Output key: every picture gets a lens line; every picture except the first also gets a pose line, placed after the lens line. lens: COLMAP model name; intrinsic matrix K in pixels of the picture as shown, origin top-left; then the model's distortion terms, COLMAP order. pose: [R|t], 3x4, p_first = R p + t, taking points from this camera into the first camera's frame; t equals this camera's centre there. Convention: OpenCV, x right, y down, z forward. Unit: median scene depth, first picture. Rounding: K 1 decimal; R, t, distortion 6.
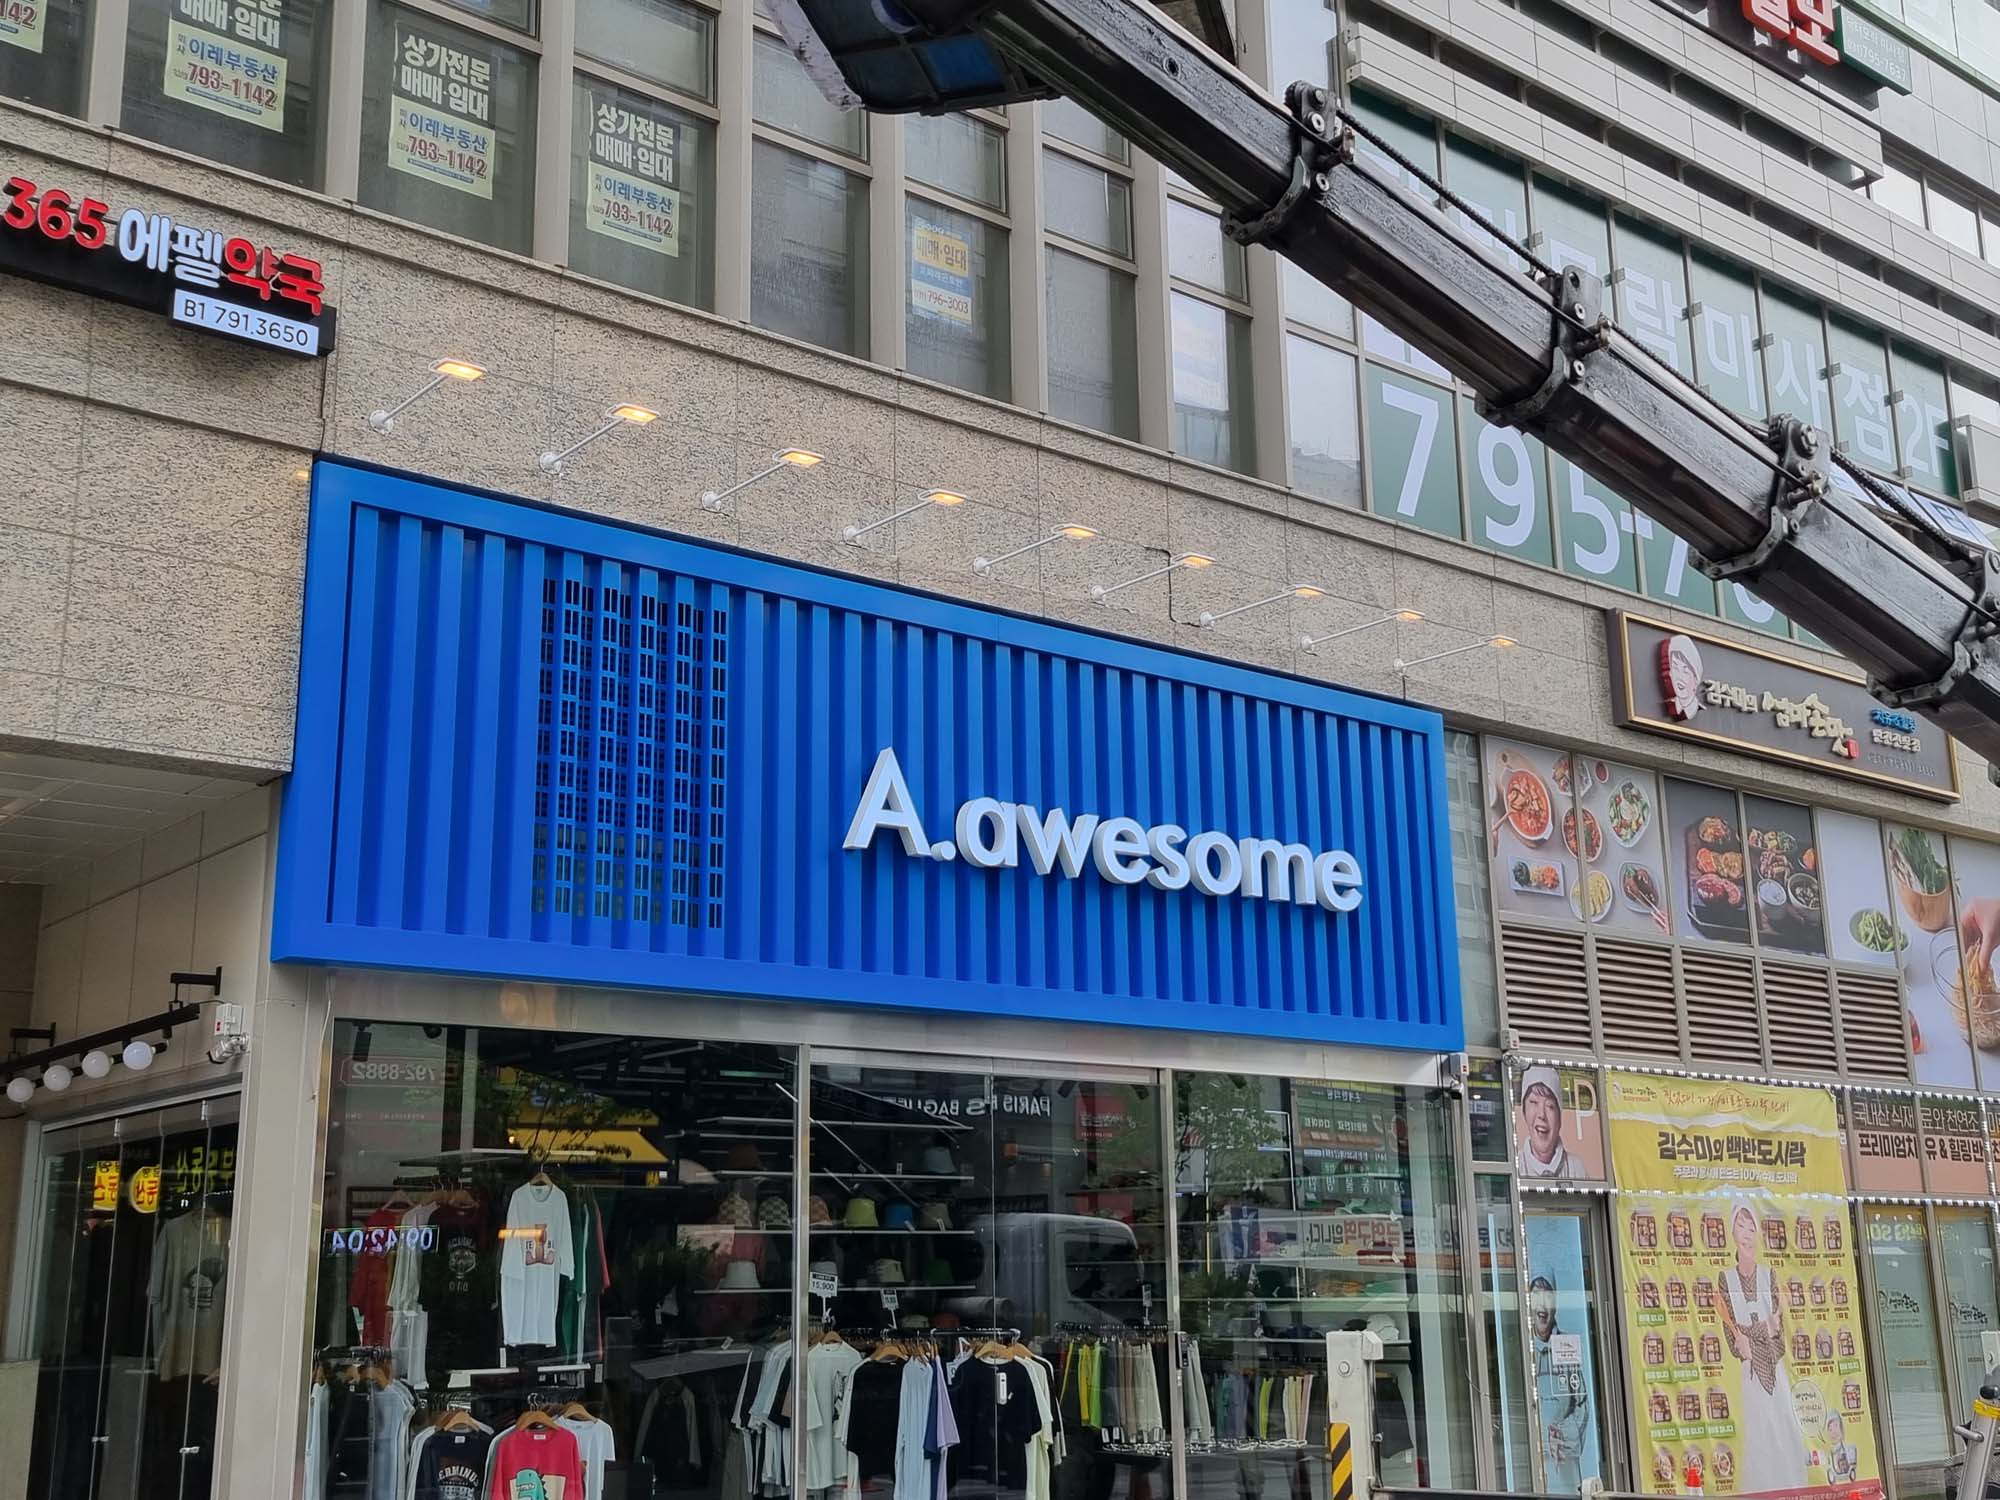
lens RADIAL K [[2194.2, 0, 983.8], [0, 2194.2, 720.1], [0, 0, 1]] dist [0.063048, 0.000000]
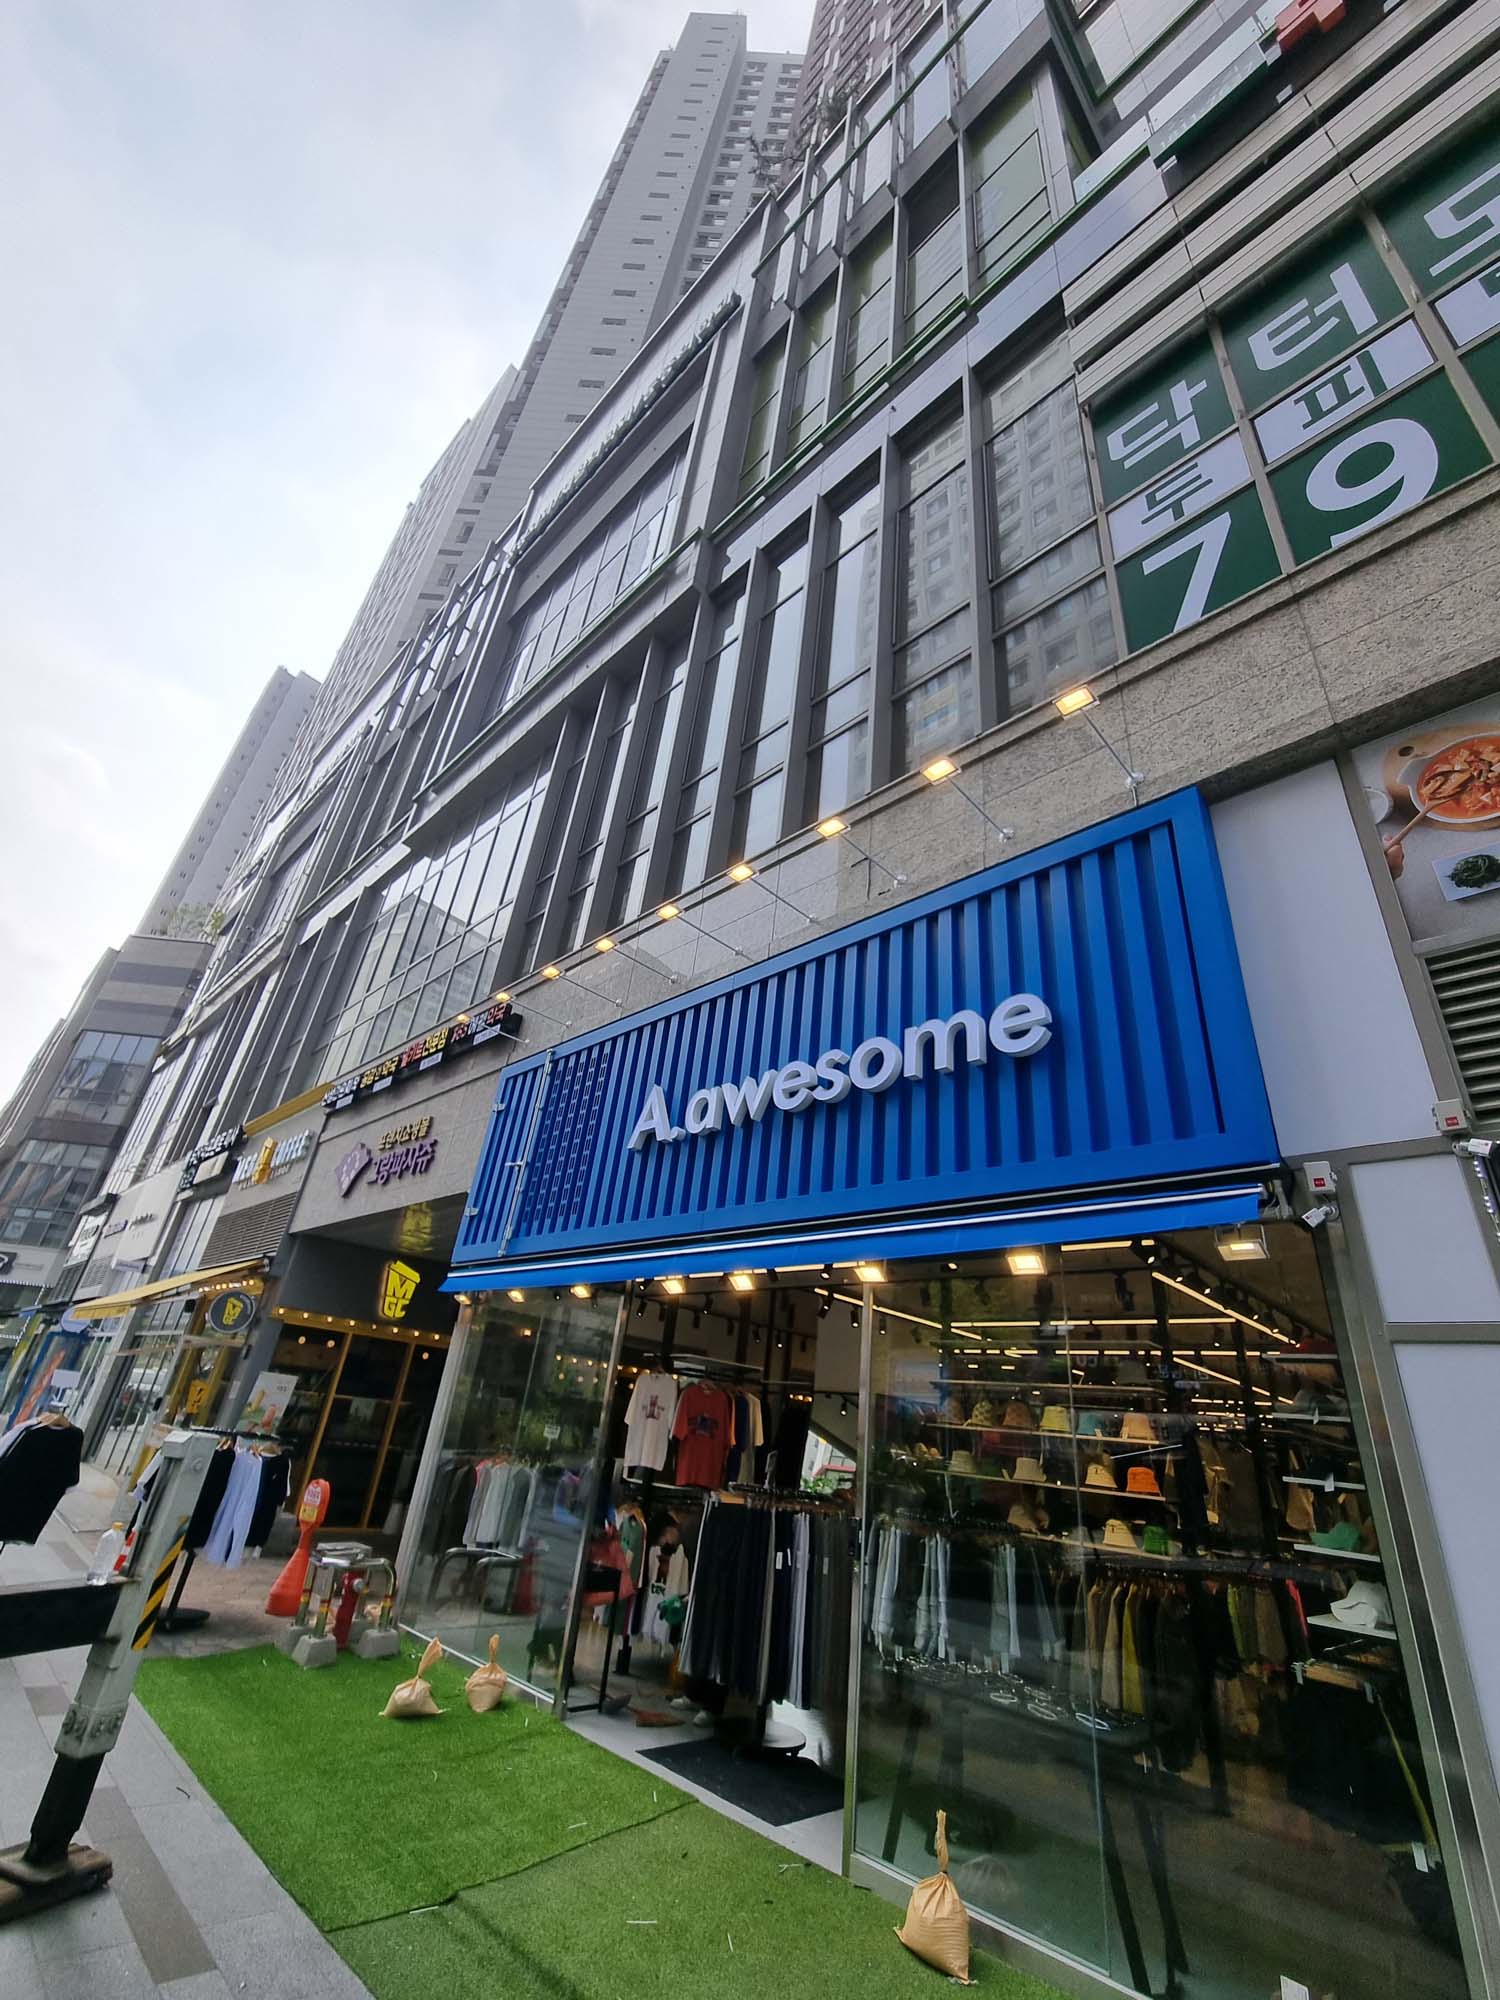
lens RADIAL K [[826.6, 0, 746.4], [0, 826.6, 1002.0], [0, 0, 1]] dist [0.003155, 0.000325]
pose [[0.118041, -0.444171, -0.888132, 0.566042], [0.143961, 0.892590, -0.427267, 0.241294], [0.982518, -0.077421, 0.169306, 0.984088]]
